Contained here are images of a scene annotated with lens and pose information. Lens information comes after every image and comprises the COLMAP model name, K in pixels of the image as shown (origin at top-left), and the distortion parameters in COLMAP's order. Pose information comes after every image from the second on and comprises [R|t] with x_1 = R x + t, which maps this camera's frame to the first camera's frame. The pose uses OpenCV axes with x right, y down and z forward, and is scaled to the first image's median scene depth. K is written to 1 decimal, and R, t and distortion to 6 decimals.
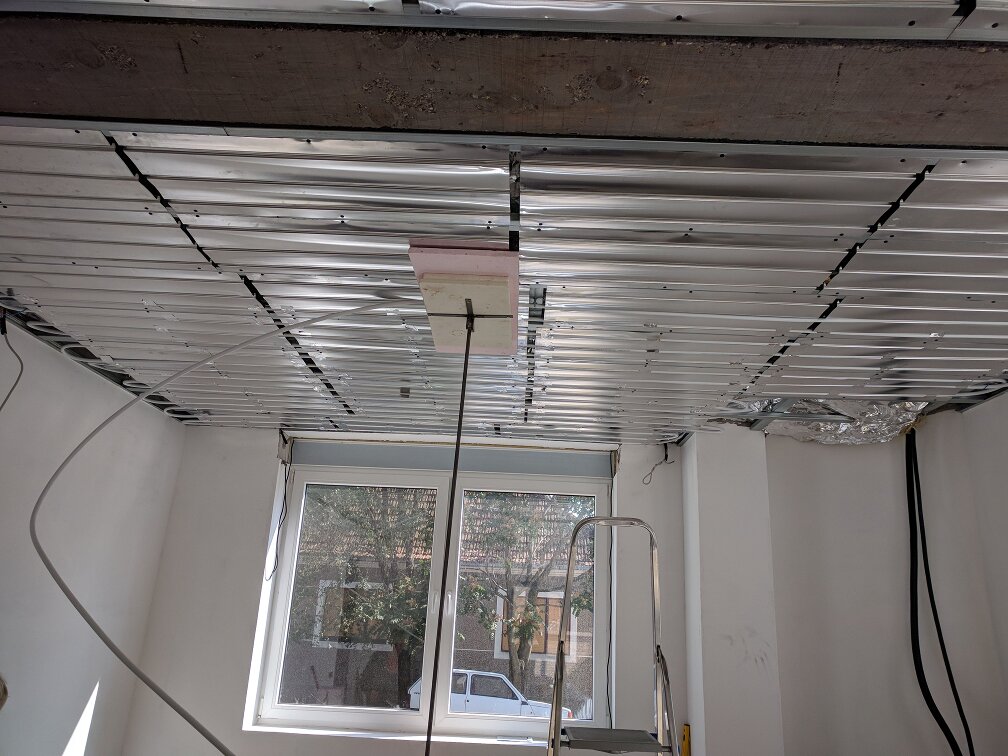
lens RADIAL K [[759.6, 0, 504.0], [0, 759.6, 378.0], [0, 0, 1]] dist [0.004036, 0.002346]
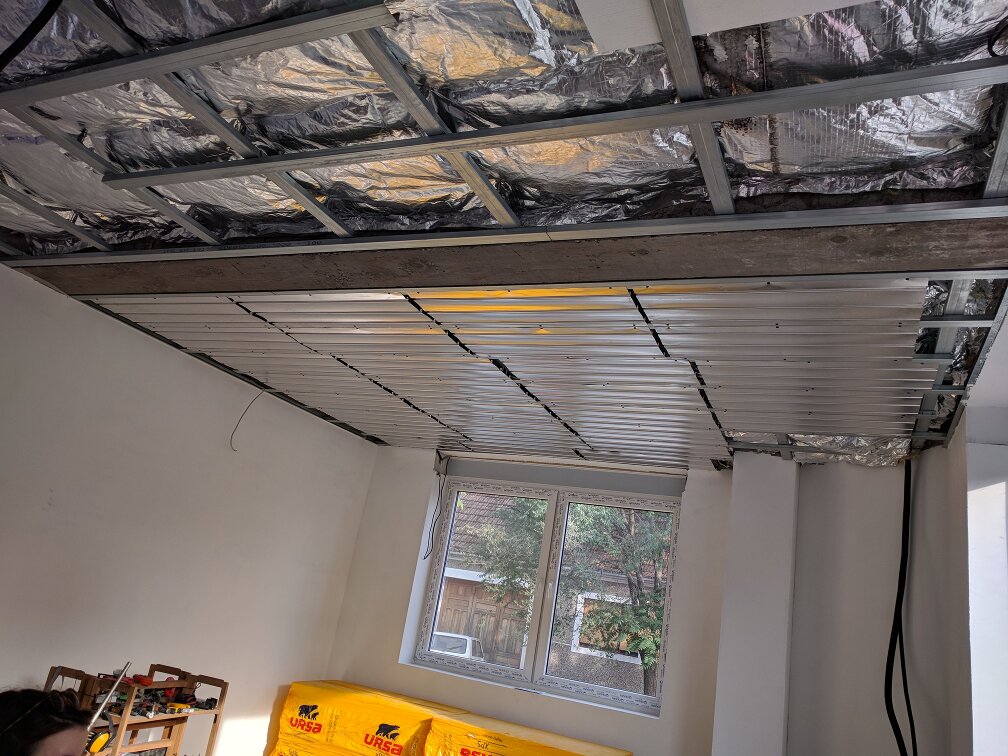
lens RADIAL K [[759.6, 0, 504.0], [0, 759.6, 378.0], [0, 0, 1]] dist [0.004036, 0.002346]
pose [[0.914614, -0.014991, -0.404051, 0.375914], [0.001080, 0.999399, -0.034635, -0.014219], [0.404327, 0.031241, 0.914081, -0.213505]]
